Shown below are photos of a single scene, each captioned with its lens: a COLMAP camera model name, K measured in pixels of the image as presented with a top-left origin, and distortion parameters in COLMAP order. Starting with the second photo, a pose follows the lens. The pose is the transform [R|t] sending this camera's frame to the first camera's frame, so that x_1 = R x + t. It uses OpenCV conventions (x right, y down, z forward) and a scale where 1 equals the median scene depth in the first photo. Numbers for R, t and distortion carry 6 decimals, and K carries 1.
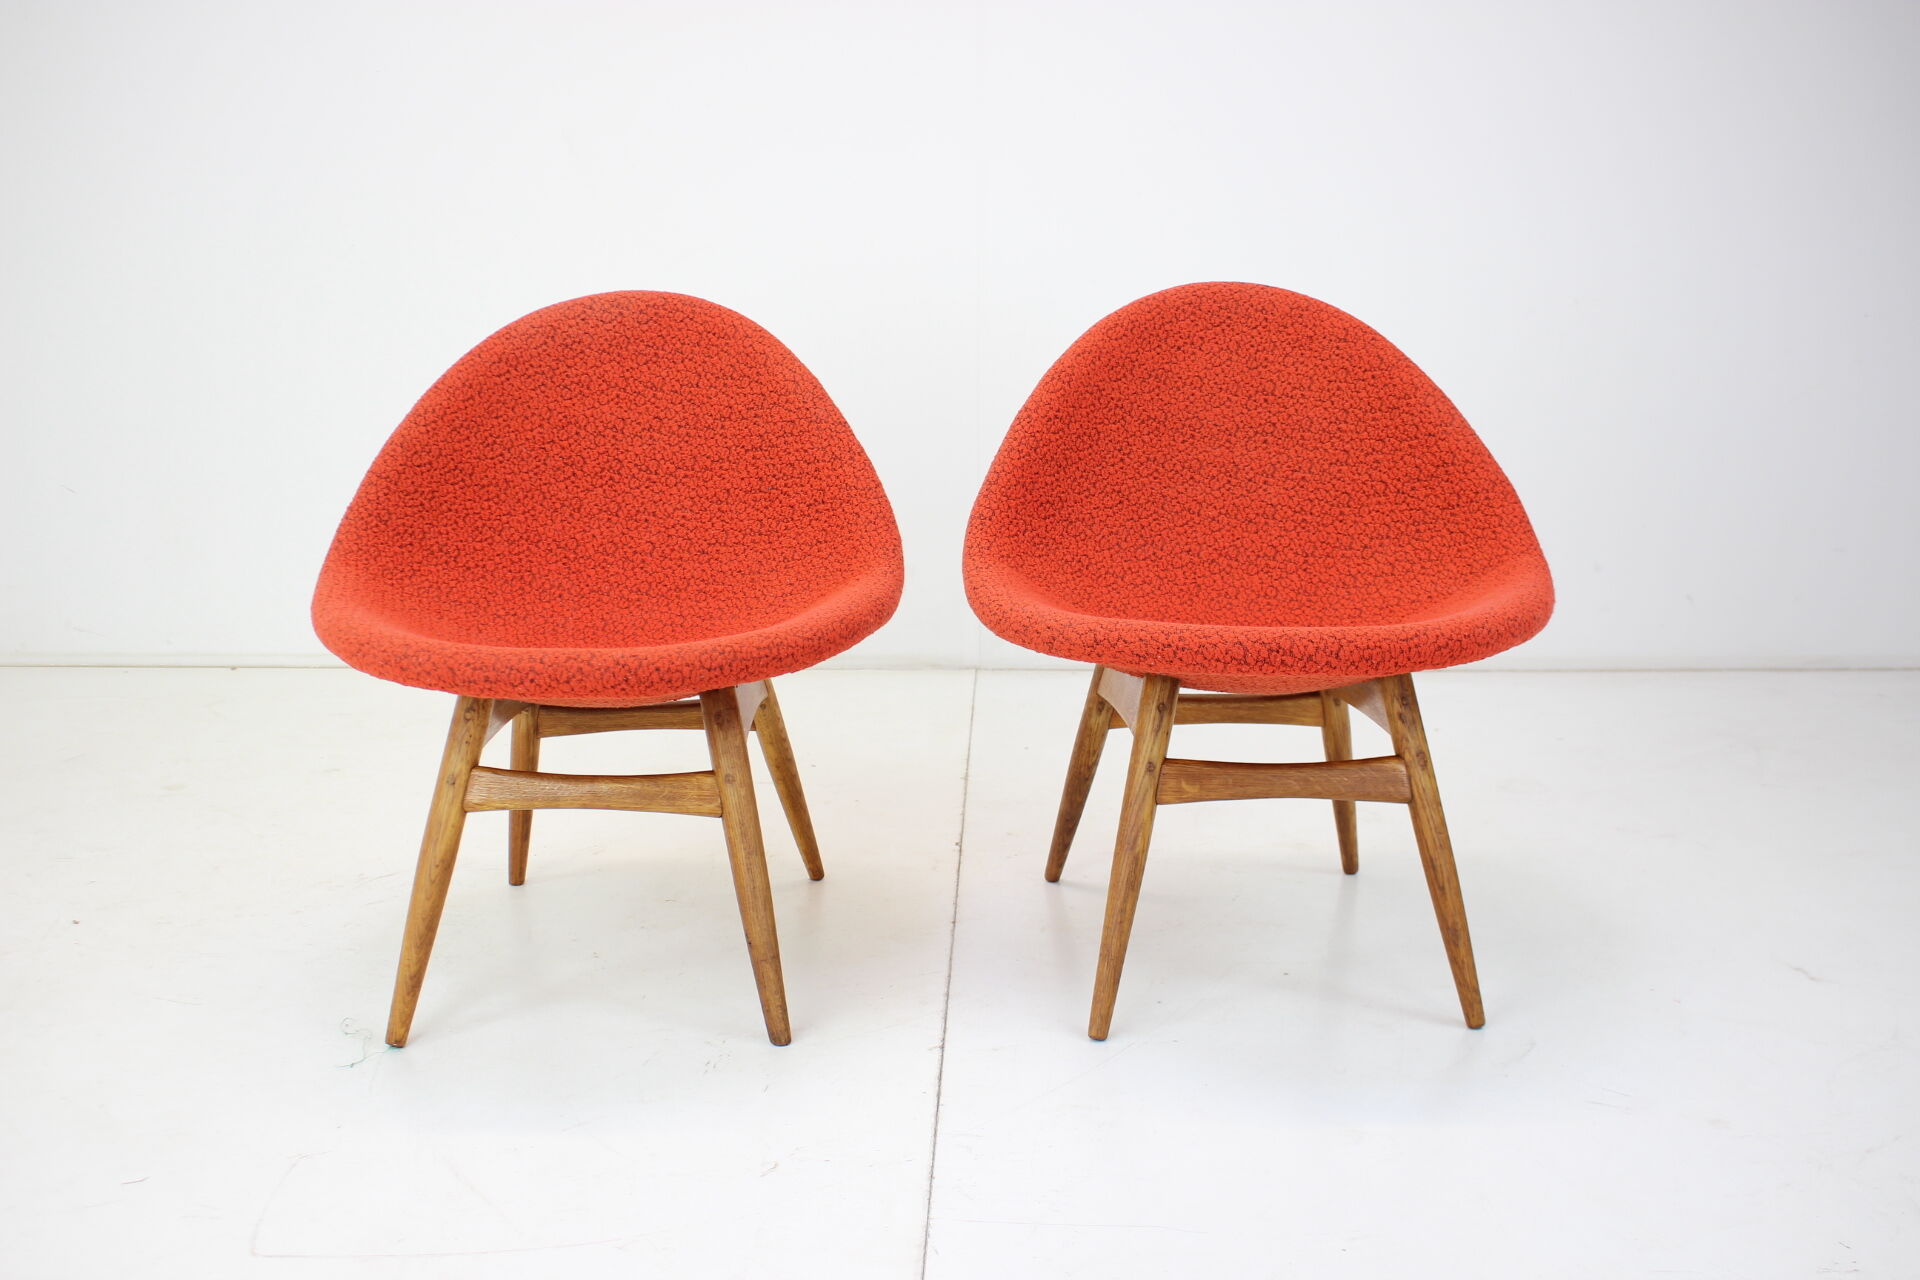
lens RADIAL K [[1975.4, 0, 960.0], [0, 1975.4, 640.0], [0, 0, 1]] dist [-0.088612, -0.012993]
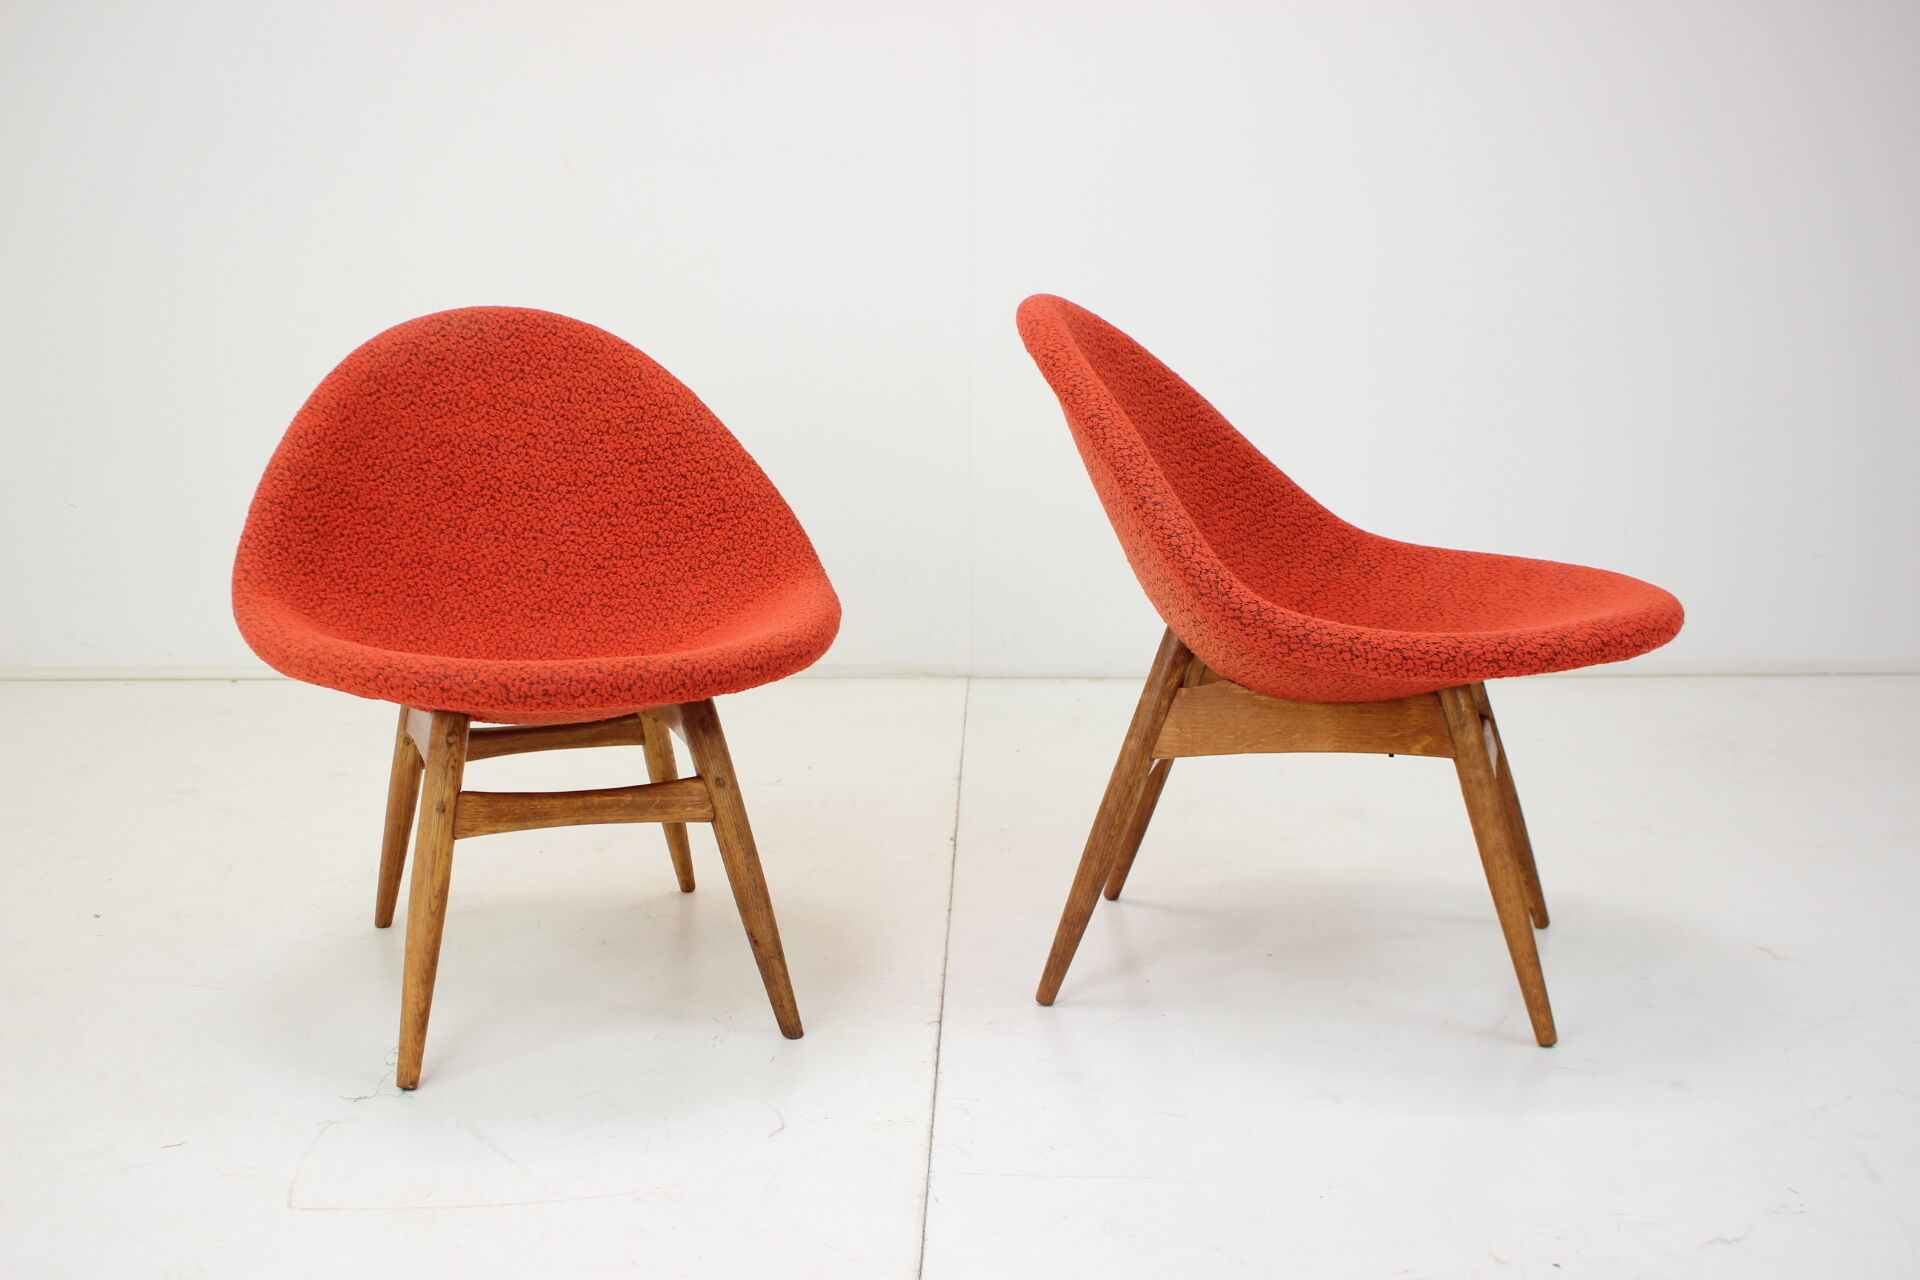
lens RADIAL K [[1975.4, 0, 960.0], [0, 1975.4, 640.0], [0, 0, 1]] dist [-0.088612, -0.012993]
pose [[0.944998, -0.060890, 0.321358, -0.278172], [0.066490, 0.997766, -0.006468, 0.010715], [-0.320246, 0.027479, 0.946936, 0.002942]]
